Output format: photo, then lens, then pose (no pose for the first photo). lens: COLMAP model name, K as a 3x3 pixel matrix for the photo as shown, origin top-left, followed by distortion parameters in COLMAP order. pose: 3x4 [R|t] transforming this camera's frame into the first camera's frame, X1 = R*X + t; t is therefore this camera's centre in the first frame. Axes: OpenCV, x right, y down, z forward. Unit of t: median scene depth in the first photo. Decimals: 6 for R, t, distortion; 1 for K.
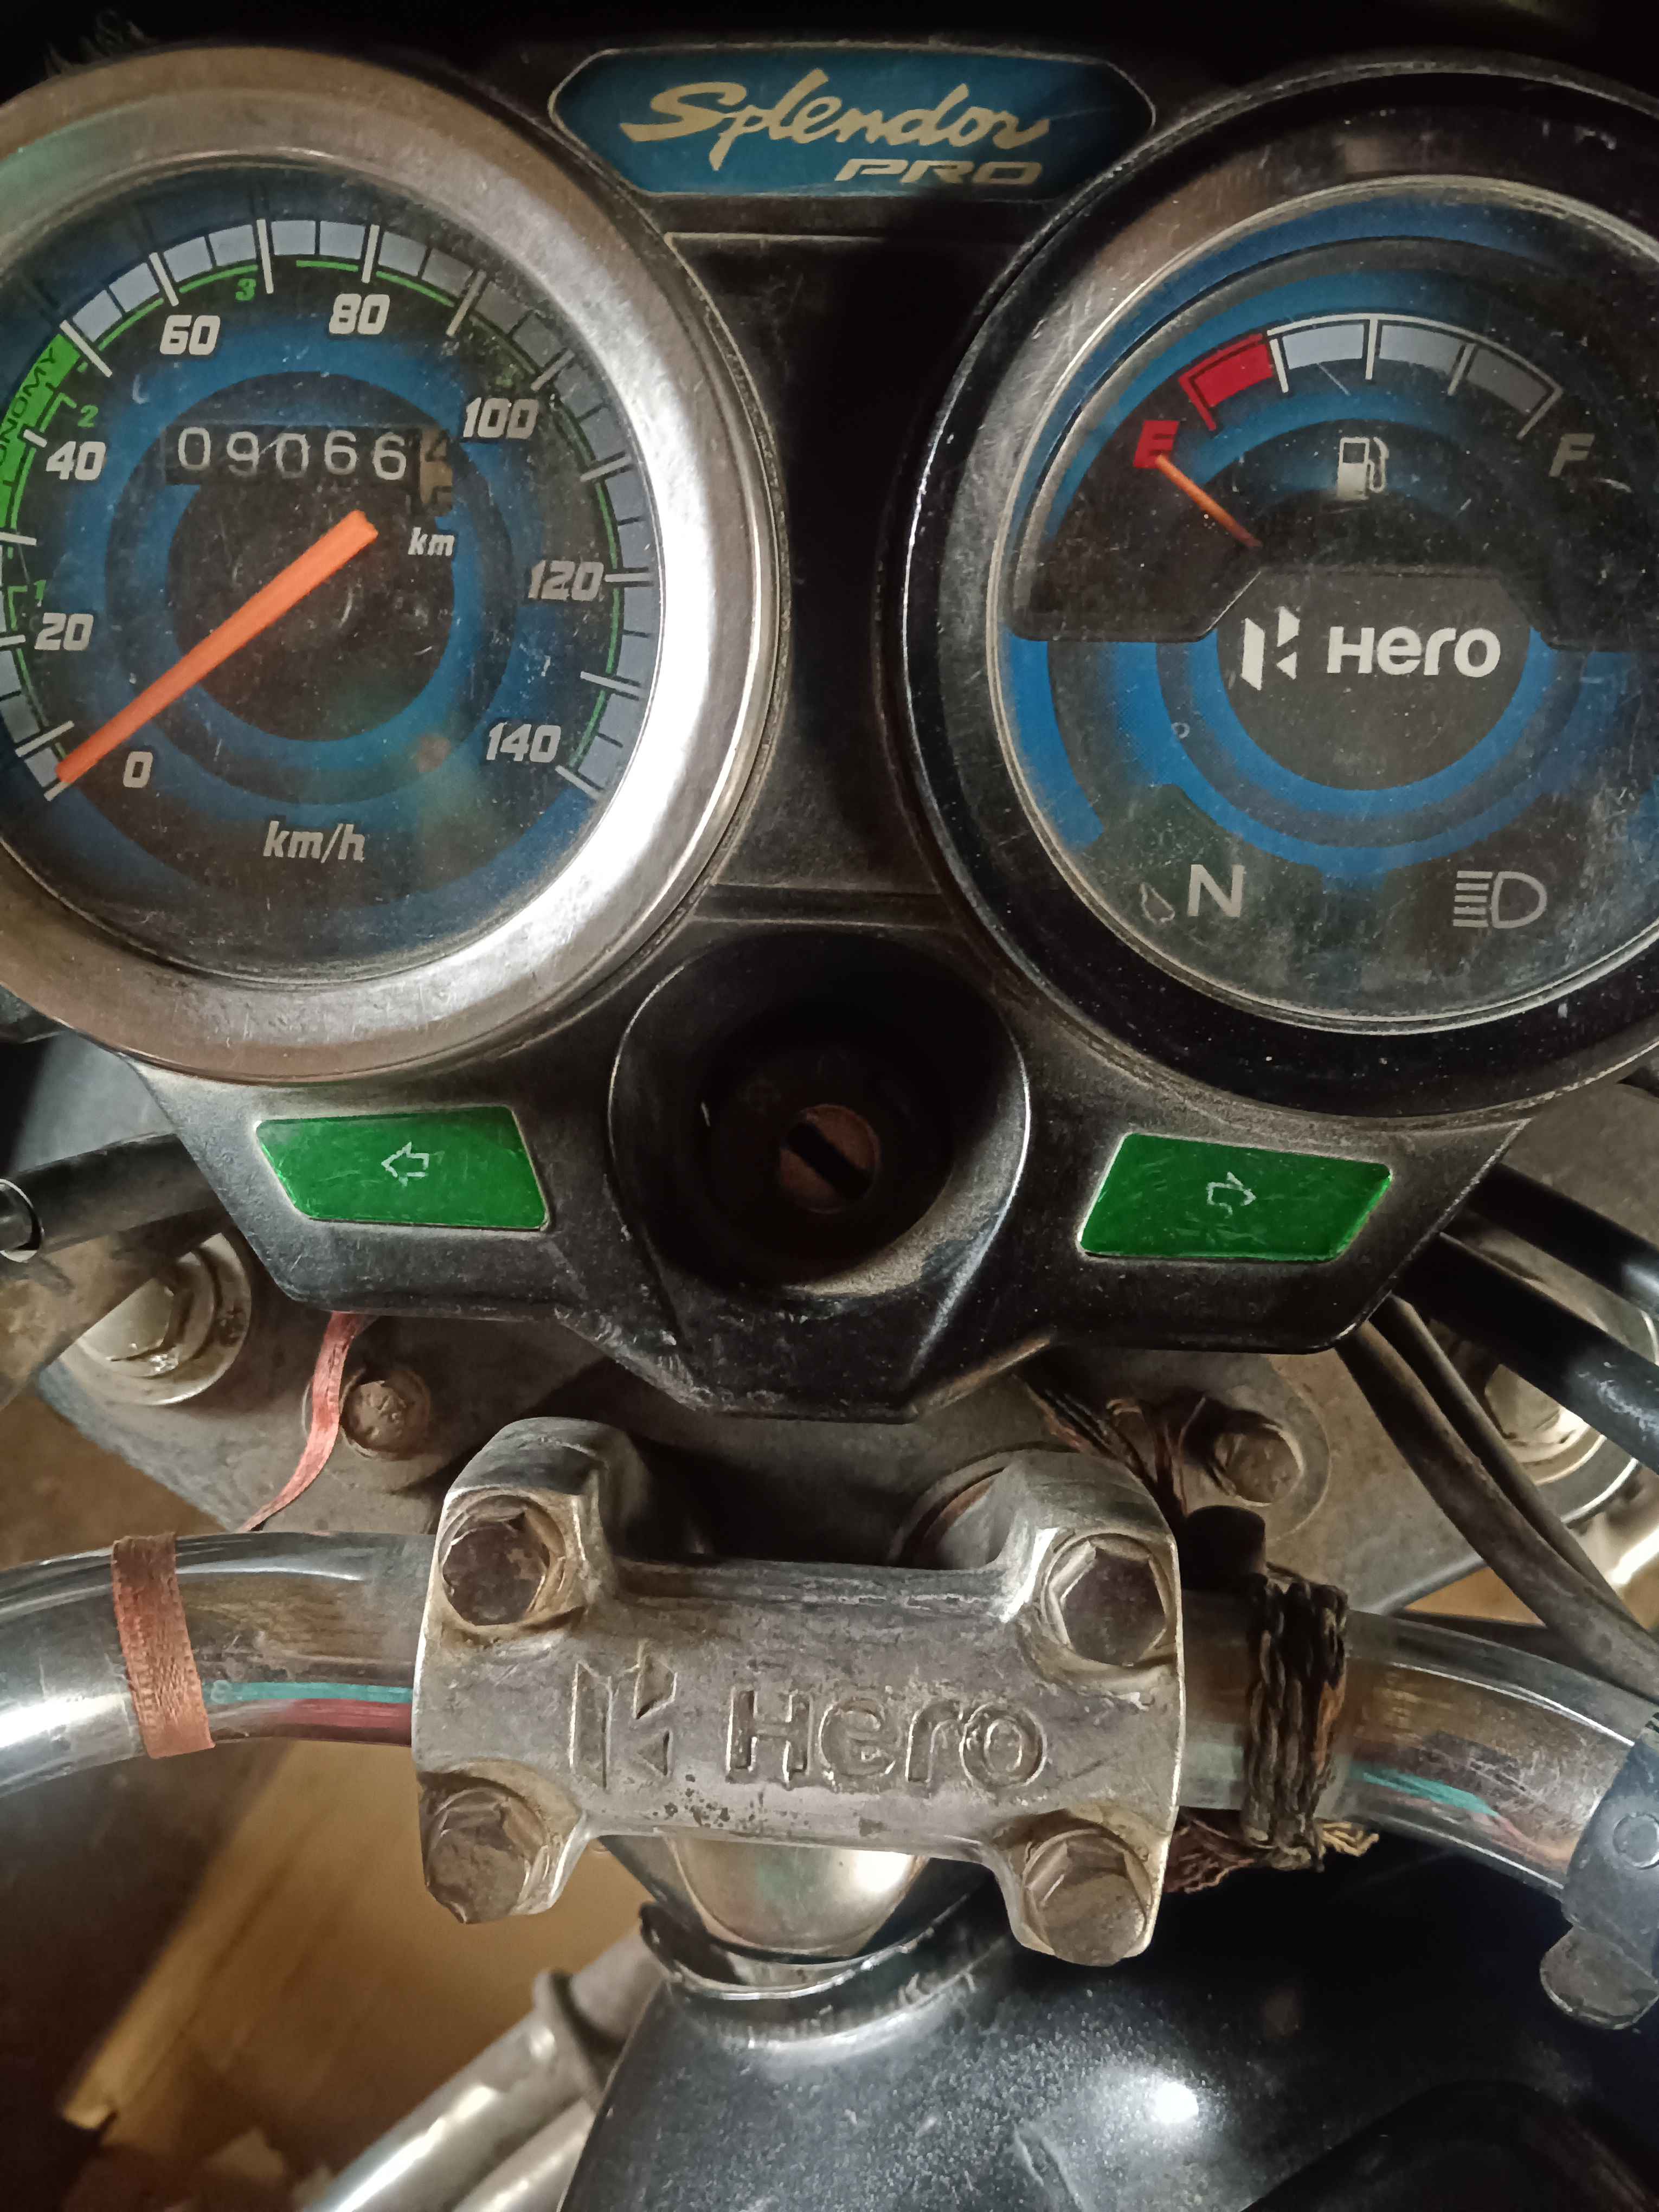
lens RADIAL K [[1810.0, 0, 820.3], [0, 1810.0, 1107.0], [0, 0, 1]] dist [0.038952, -0.129159]
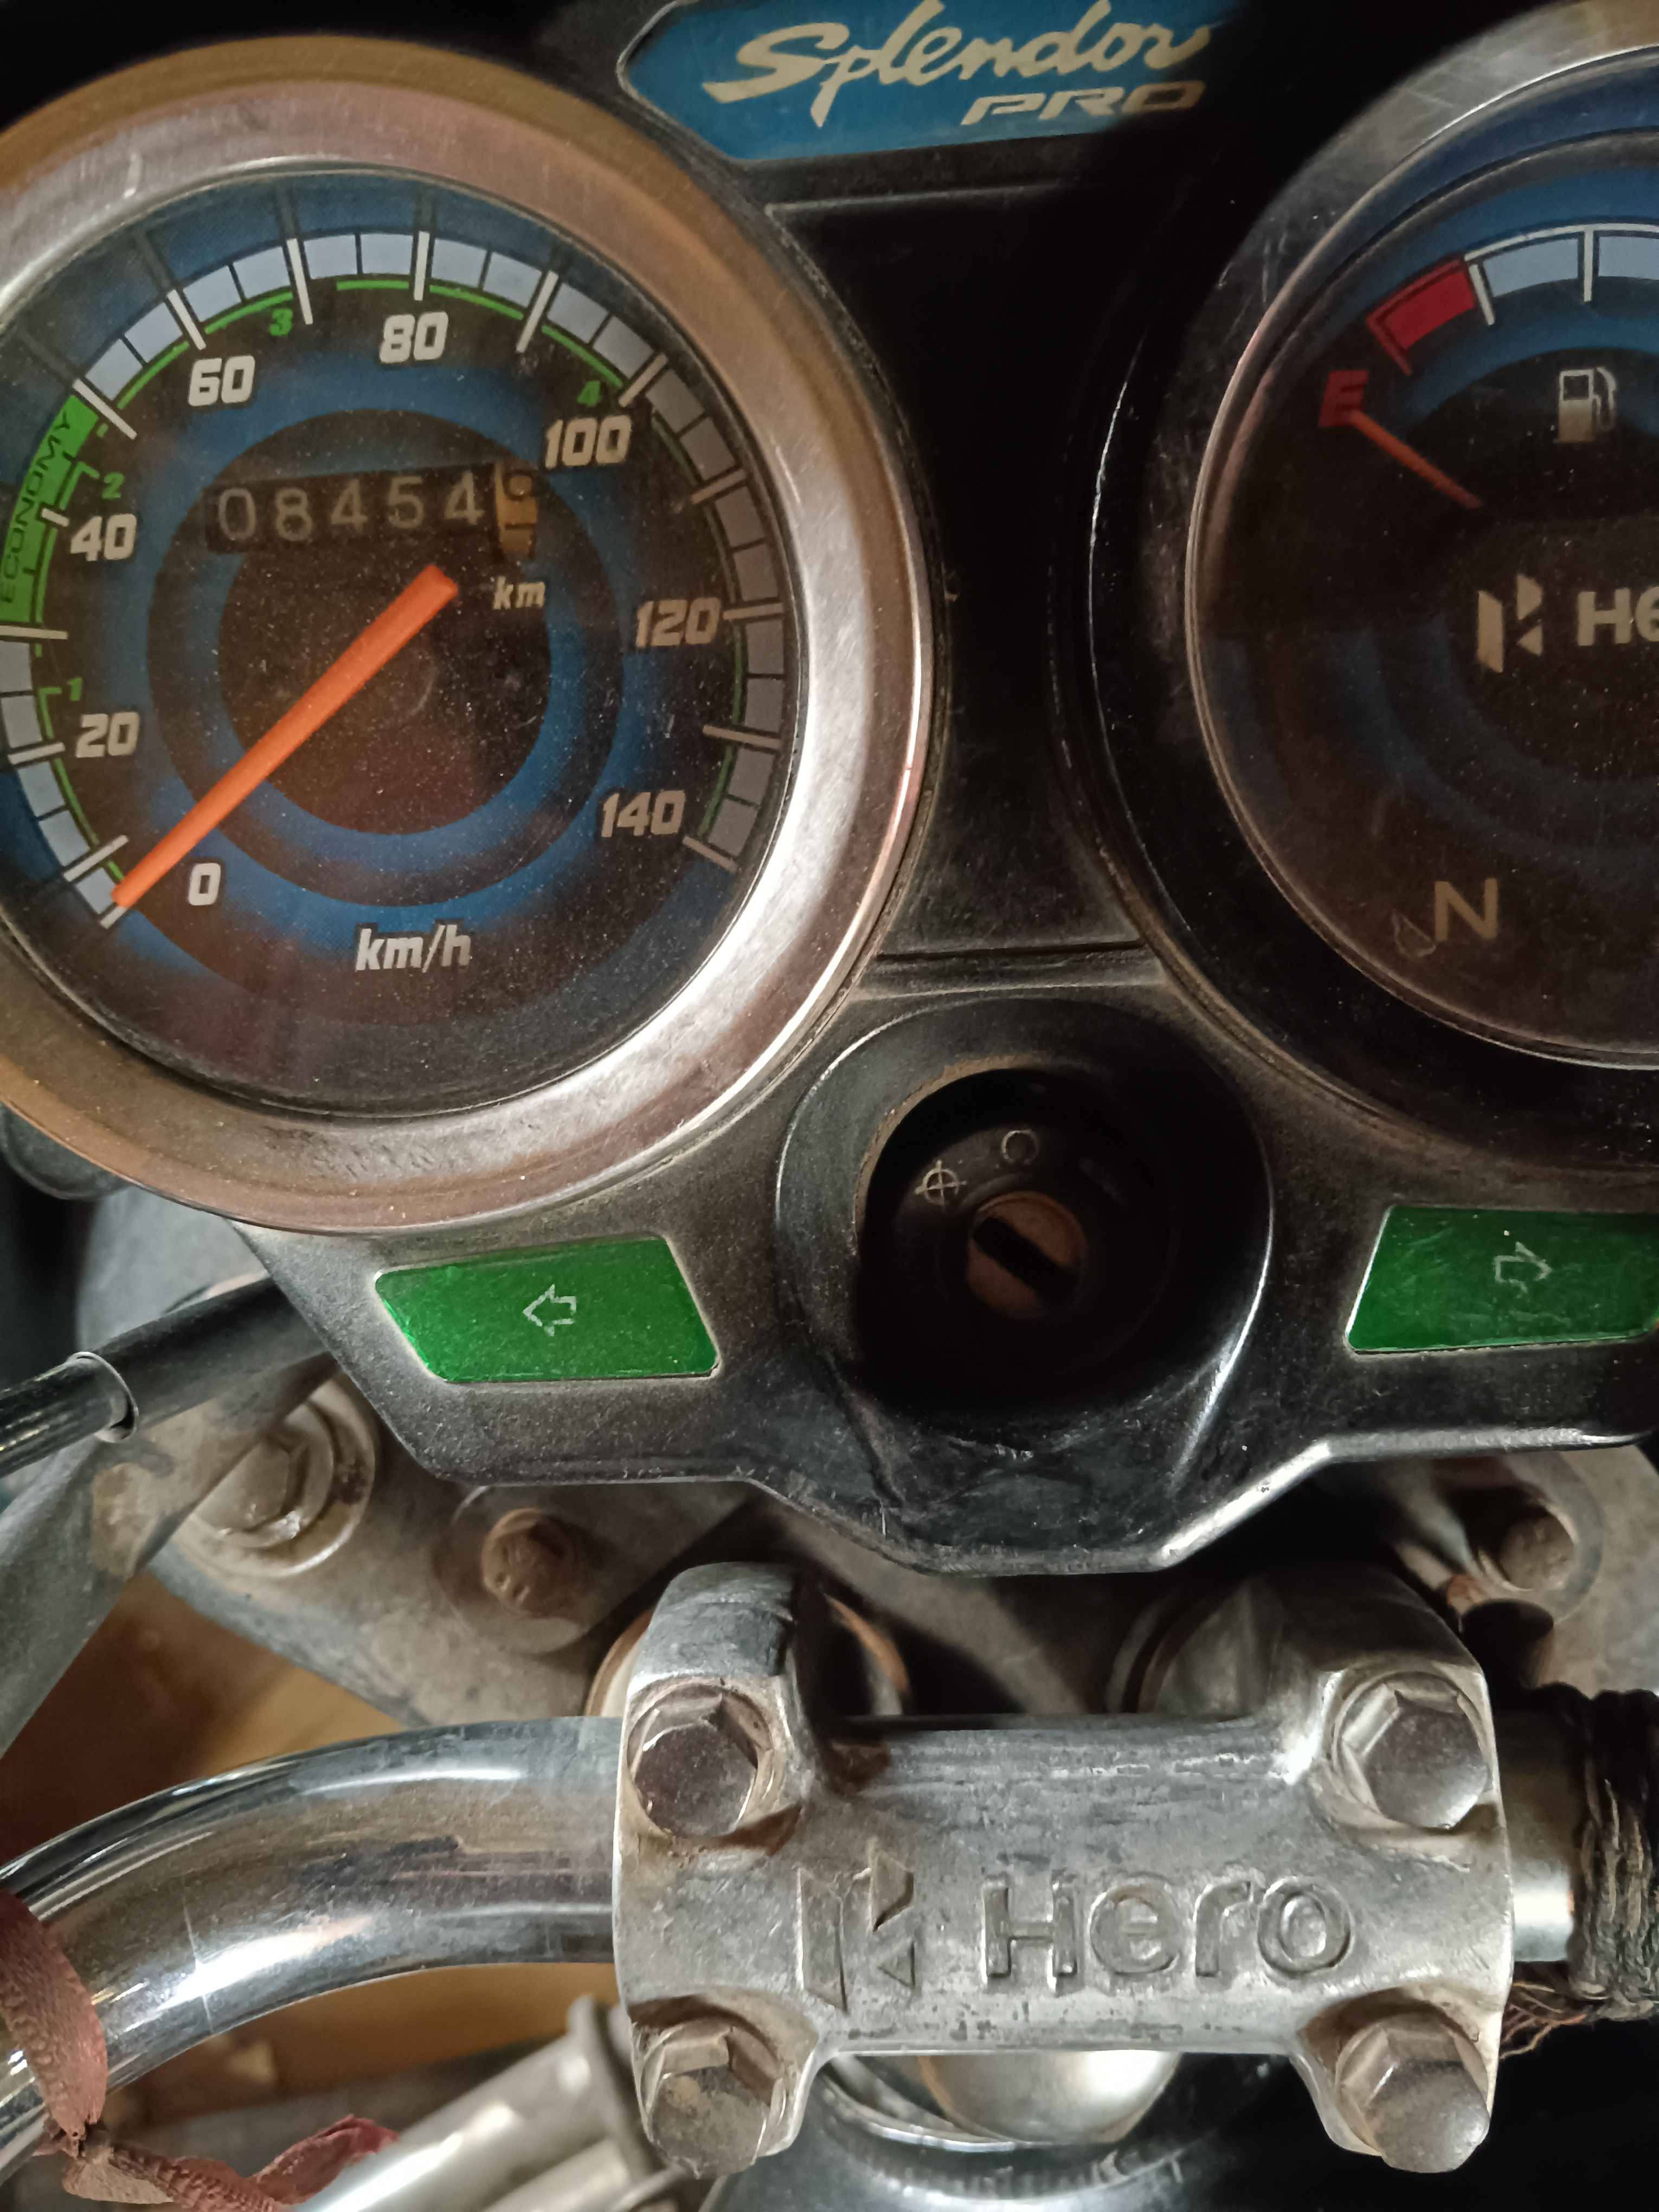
lens RADIAL K [[1828.2, 0, 819.4], [0, 1828.2, 1108.7], [0, 0, 1]] dist [0.046495, -0.166590]
pose [[0.995672, -0.087884, -0.030237, -0.067438], [0.087942, 0.996125, 0.000605, -0.055160], [0.030067, -0.003261, 0.999543, 0.133112]]
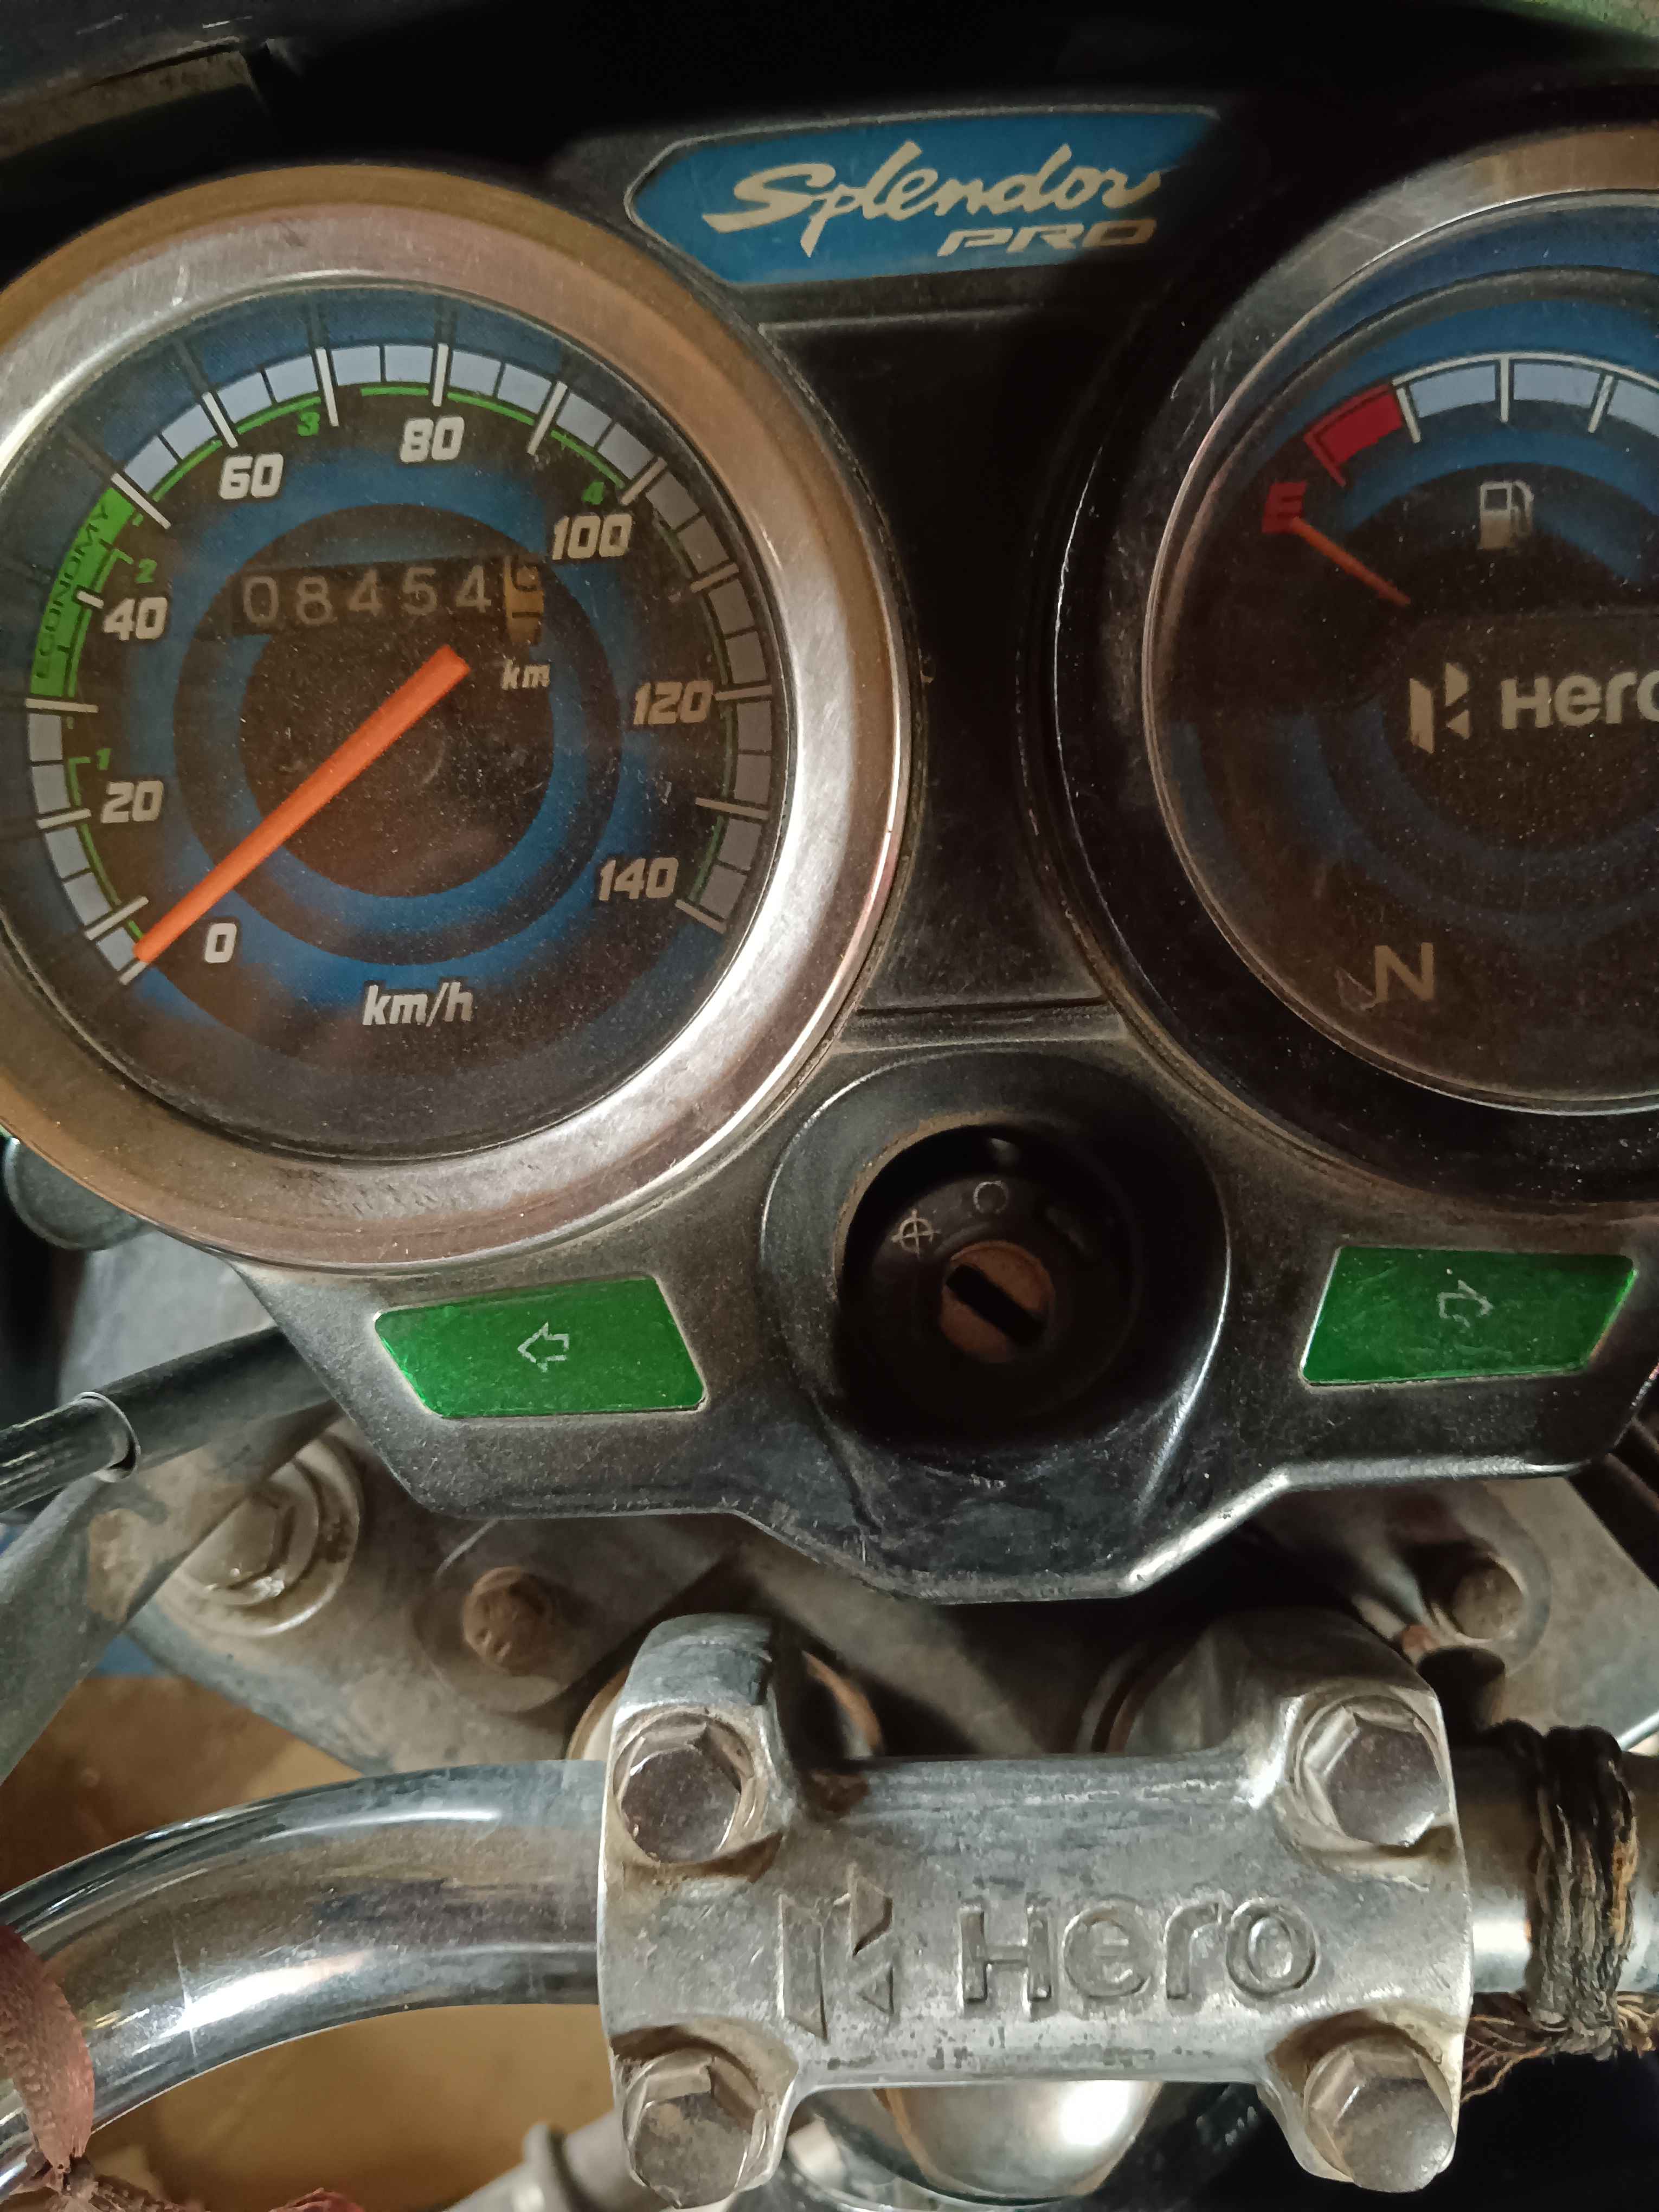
lens RADIAL K [[1828.2, 0, 819.4], [0, 1828.2, 1108.7], [0, 0, 1]] dist [0.046495, -0.166590]
pose [[0.996338, -0.085464, 0.002689, -0.086154], [0.085427, 0.993560, -0.074435, -0.007521], [0.003689, 0.074392, 0.997222, 0.082784]]
